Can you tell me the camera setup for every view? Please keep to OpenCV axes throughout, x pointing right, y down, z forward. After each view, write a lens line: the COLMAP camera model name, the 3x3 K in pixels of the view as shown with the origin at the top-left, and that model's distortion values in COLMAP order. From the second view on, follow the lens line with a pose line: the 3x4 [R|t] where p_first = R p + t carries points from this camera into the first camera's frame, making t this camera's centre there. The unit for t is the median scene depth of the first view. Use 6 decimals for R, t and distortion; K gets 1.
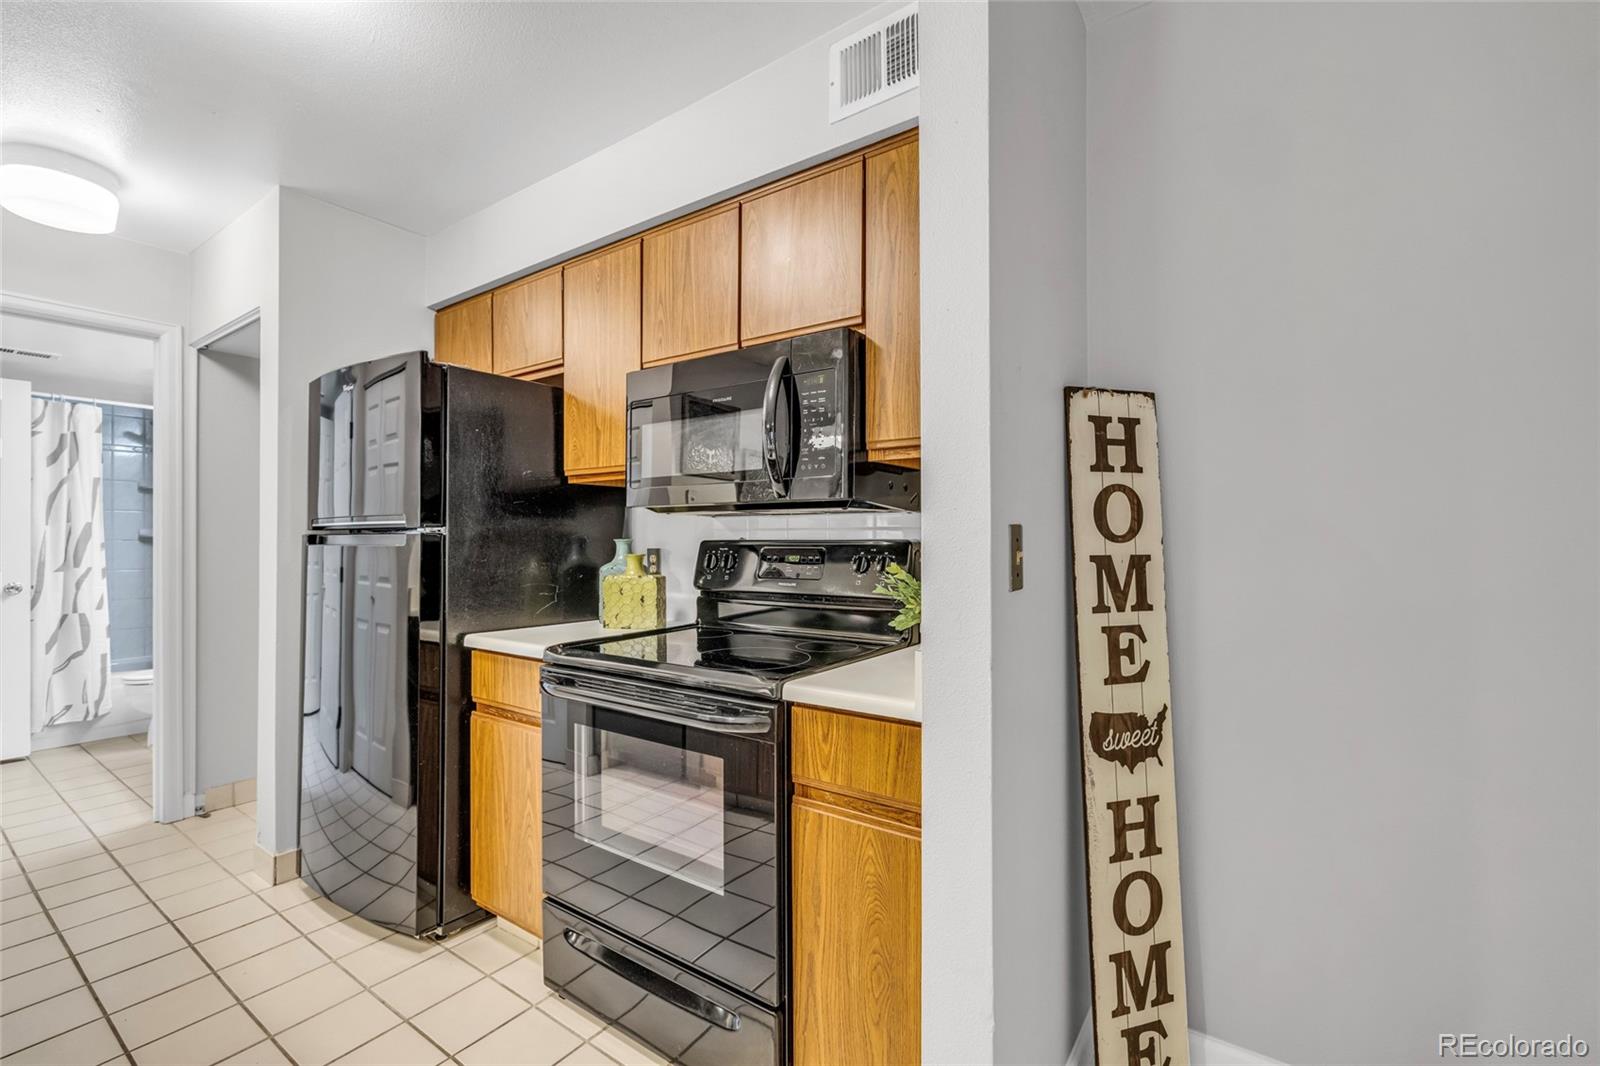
lens RADIAL K [[675.1, 0, 781.0], [0, 675.1, 534.6], [0, 0, 1]] dist [-0.001266, -0.000029]
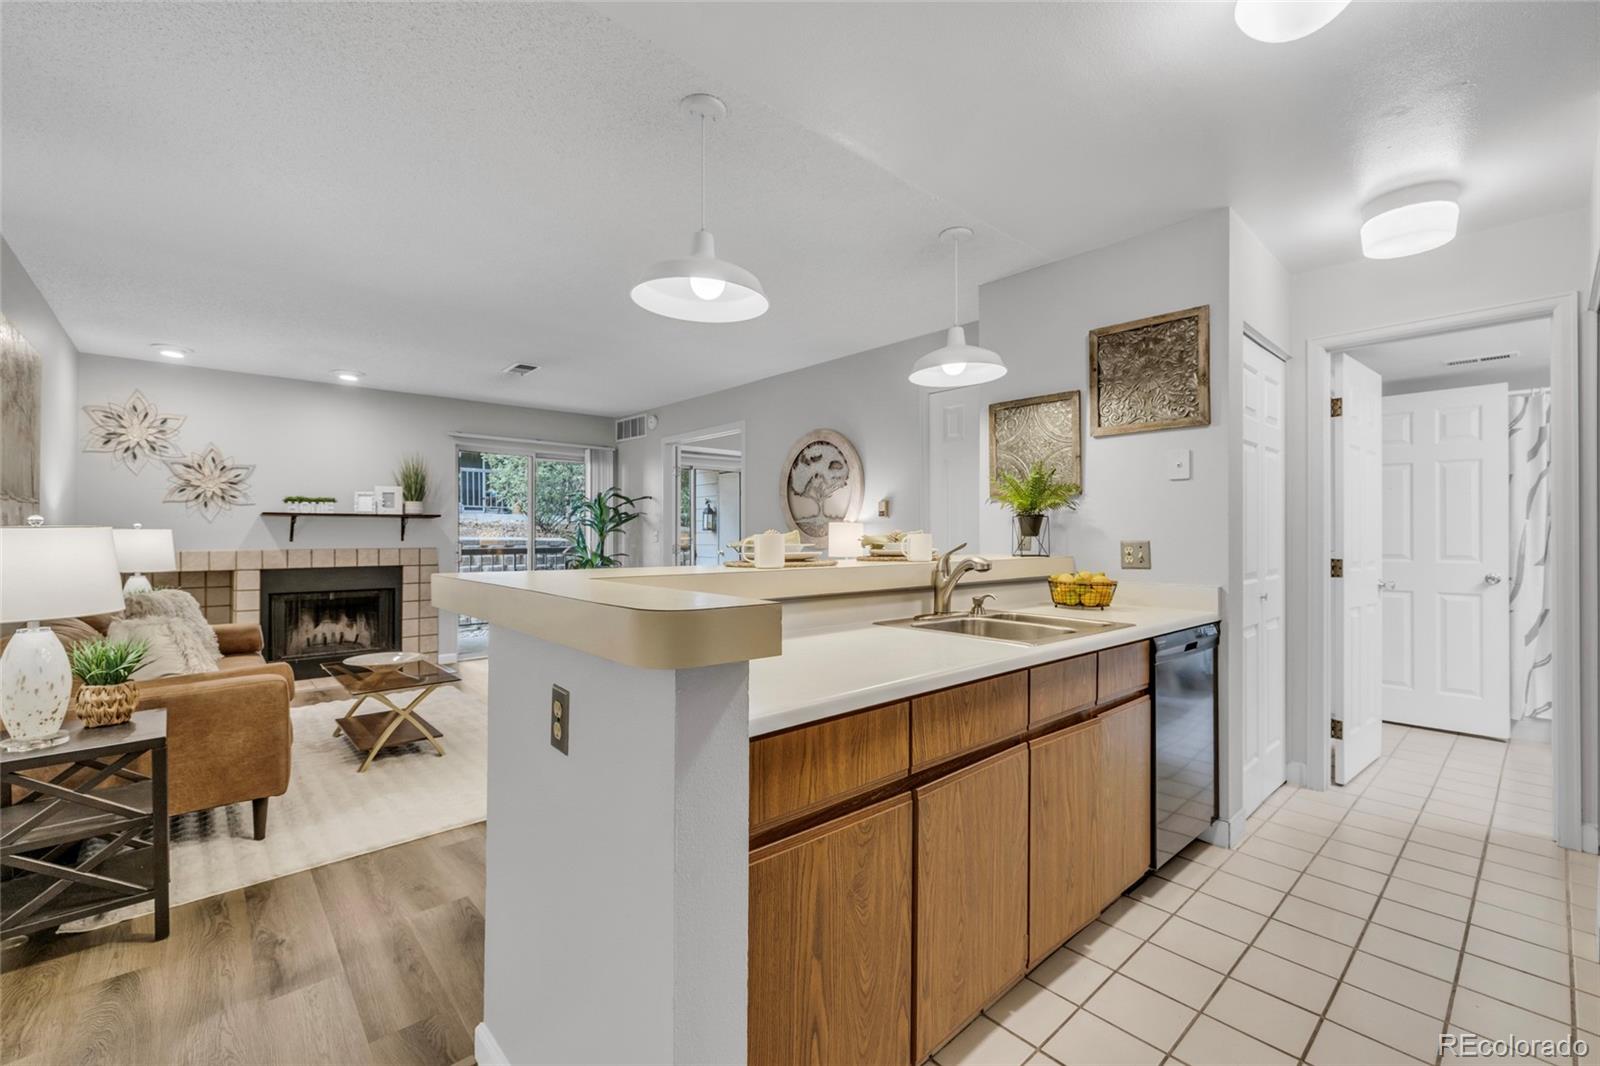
lens RADIAL K [[686.4, 0, 803.0], [0, 686.4, 531.5], [0, 0, 1]] dist [-0.000467, 0.000020]
pose [[-0.203658, -0.000417, -0.979042, 0.369919], [0.005313, 0.999985, -0.001531, 0.000980], [0.979028, -0.005513, -0.203653, 0.362102]]
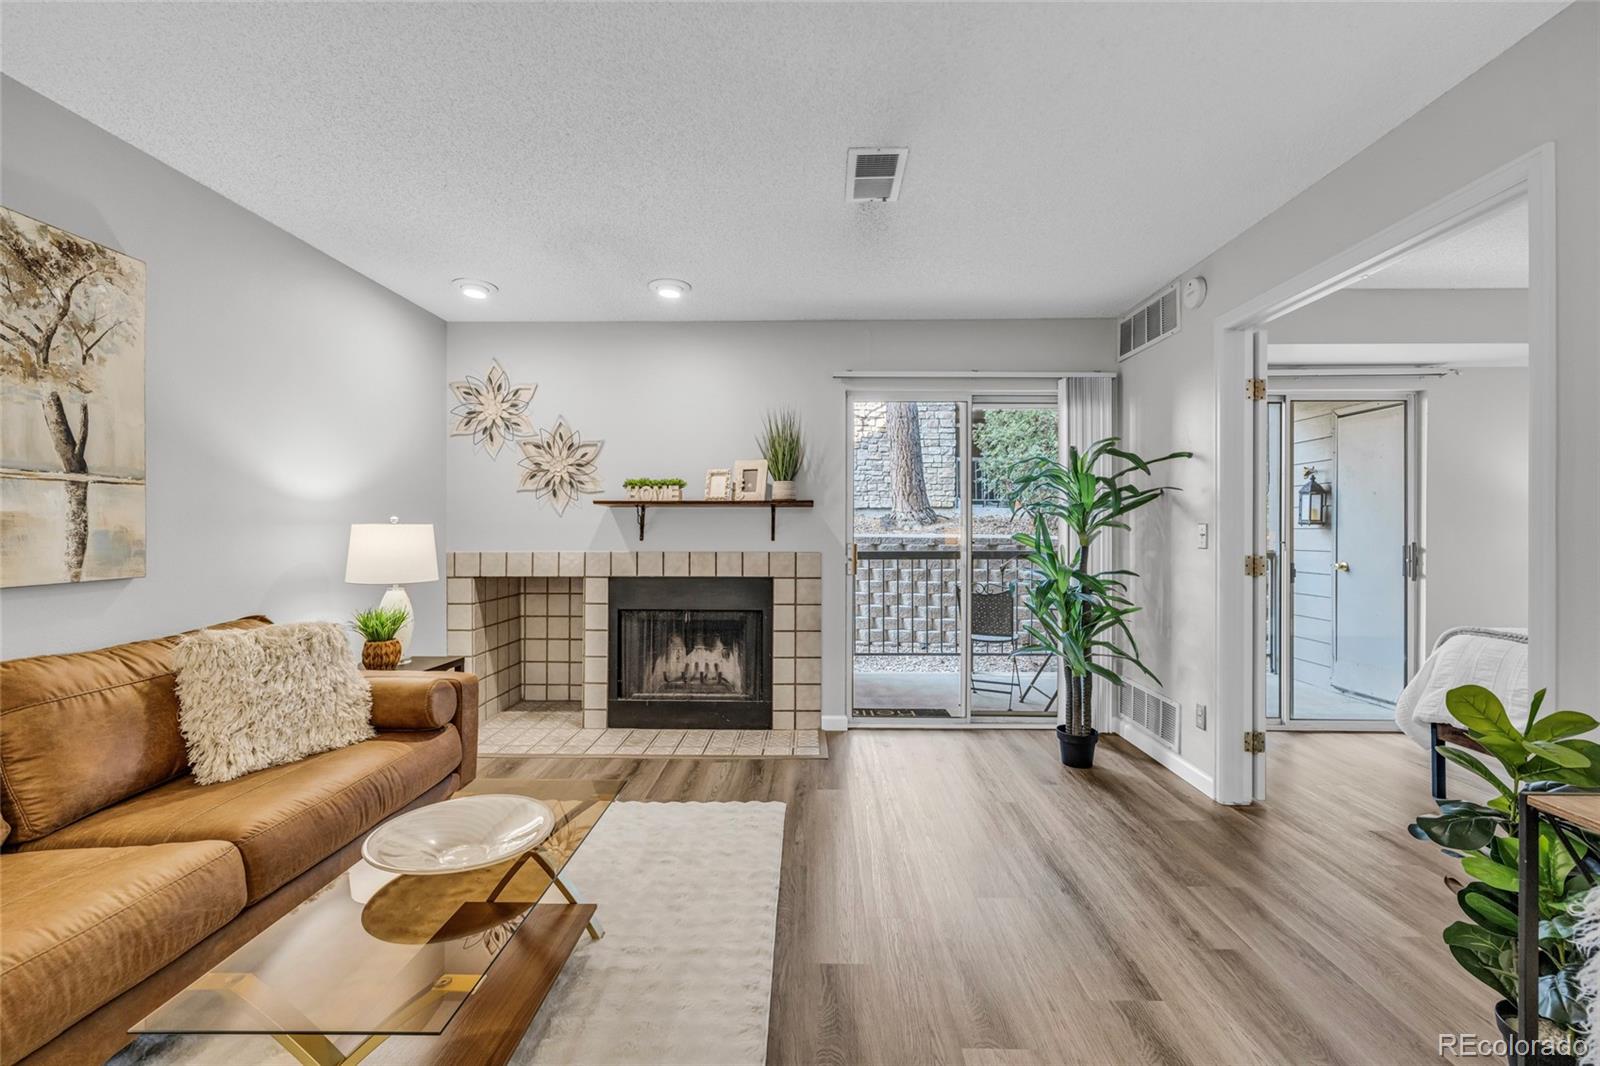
lens RADIAL K [[671.2, 0, 797.6], [0, 671.2, 531.7], [0, 0, 1]] dist [-0.001237, -0.000459]
pose [[-0.818658, 0.003568, -0.574270, -1.489854], [0.004308, 0.999991, 0.000071, 0.001158], [0.574265, -0.002416, -0.818666, -0.459169]]
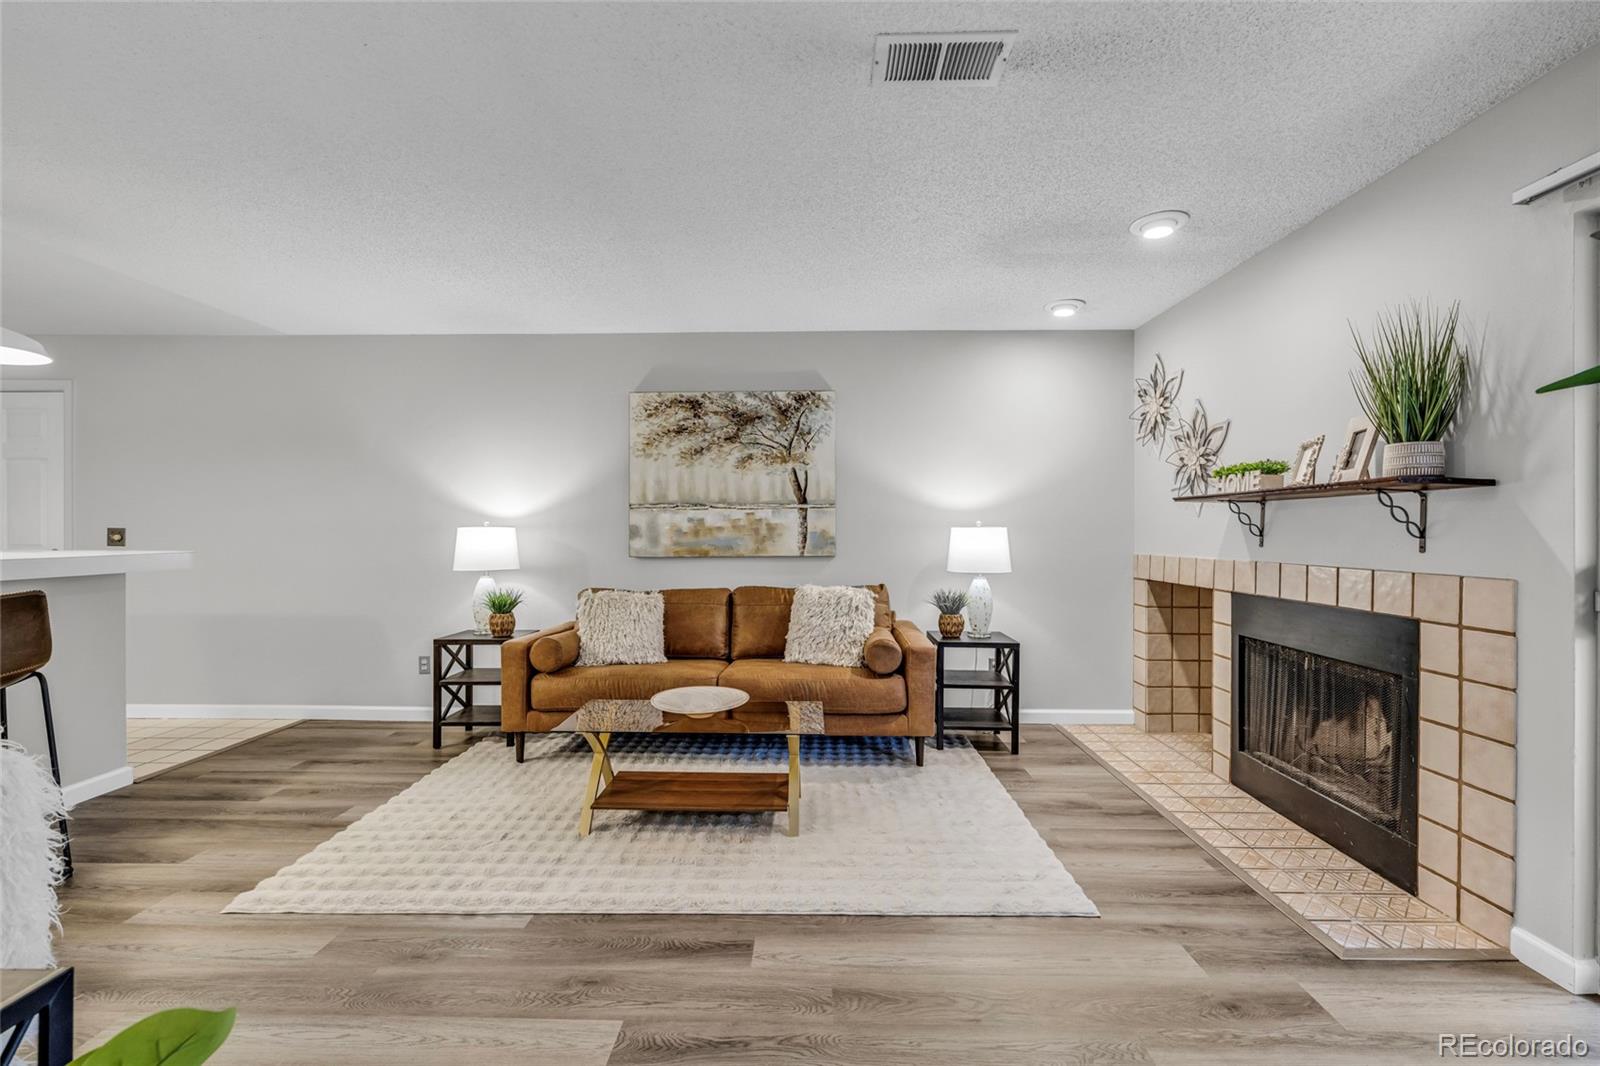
lens RADIAL K [[664.3, 0, 805.5], [0, 664.3, 532.0], [0, 0, 1]] dist [0.002180, 0.000357]
pose [[-0.581859, -0.000766, 0.813290, -3.187196], [-0.004786, 0.999985, -0.002483, 0.001915], [-0.813276, -0.005337, -0.581854, -0.744067]]
